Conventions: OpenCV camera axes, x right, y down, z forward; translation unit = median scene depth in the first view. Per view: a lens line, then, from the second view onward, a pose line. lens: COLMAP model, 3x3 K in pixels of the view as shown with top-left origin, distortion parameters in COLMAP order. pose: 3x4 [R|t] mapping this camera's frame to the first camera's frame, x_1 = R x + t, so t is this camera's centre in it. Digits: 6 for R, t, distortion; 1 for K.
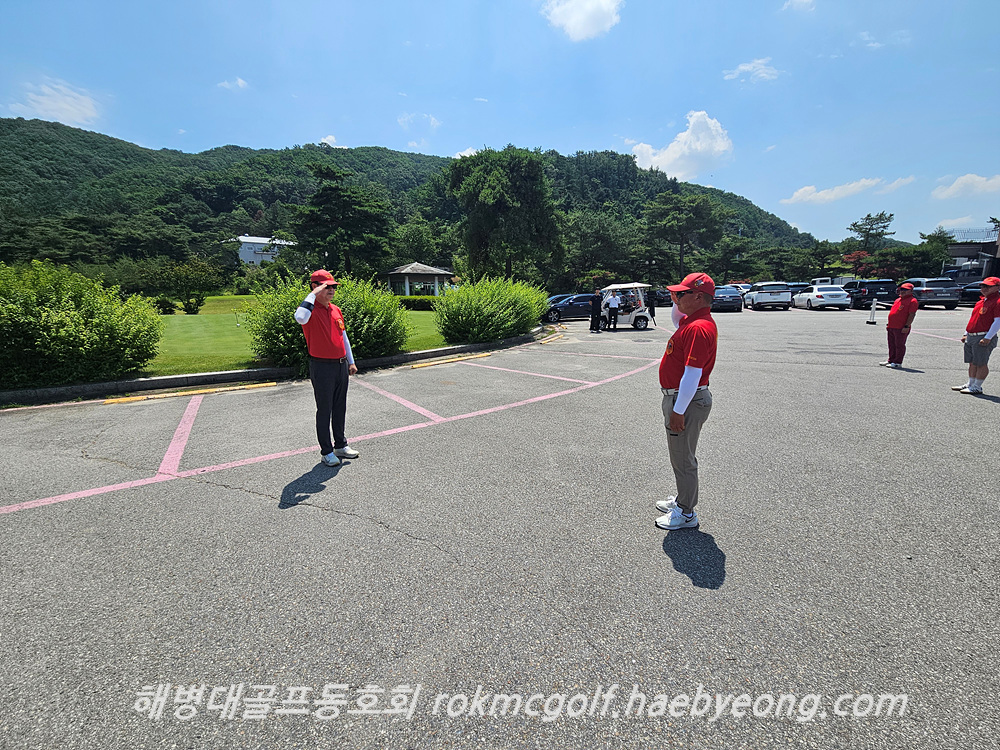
lens RADIAL K [[408.2, 0, 503.2], [0, 408.2, 376.1], [0, 0, 1]] dist [-0.004073, -0.000657]
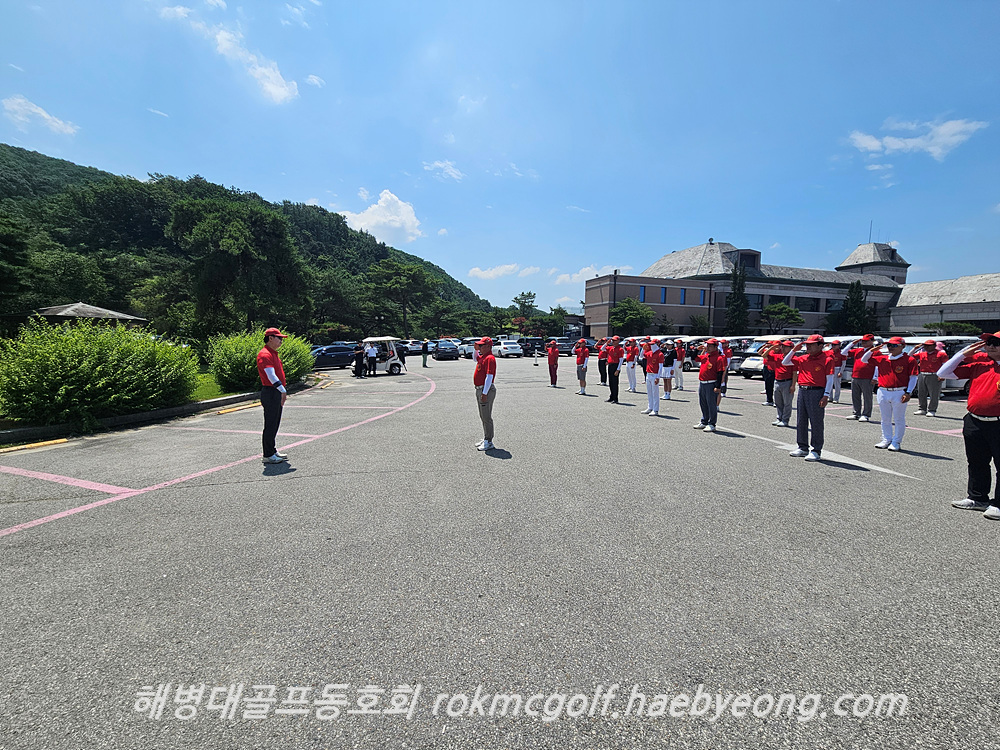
lens RADIAL K [[408.2, 0, 501.3], [0, 408.2, 380.7], [0, 0, 1]] dist [-0.004073, -0.000657]
pose [[0.790040, -0.044453, 0.611441, -0.104272], [0.113186, 0.990798, -0.074215, 0.019784], [-0.602516, 0.127840, 0.787802, -0.094457]]
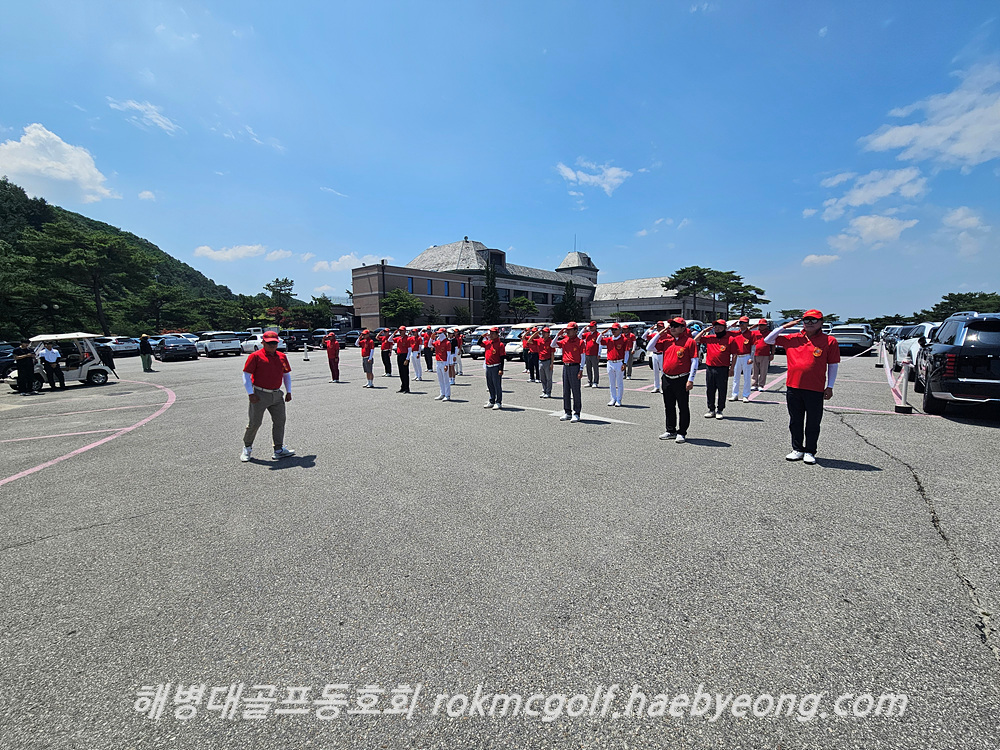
lens RADIAL K [[408.2, 0, 500.9], [0, 408.2, 379.8], [0, 0, 1]] dist [-0.004073, -0.000657]
pose [[0.353243, -0.109338, 0.929120, -0.113764], [0.208294, 0.977410, 0.035829, 0.016582], [-0.912049, 0.180873, 0.368037, -0.078296]]
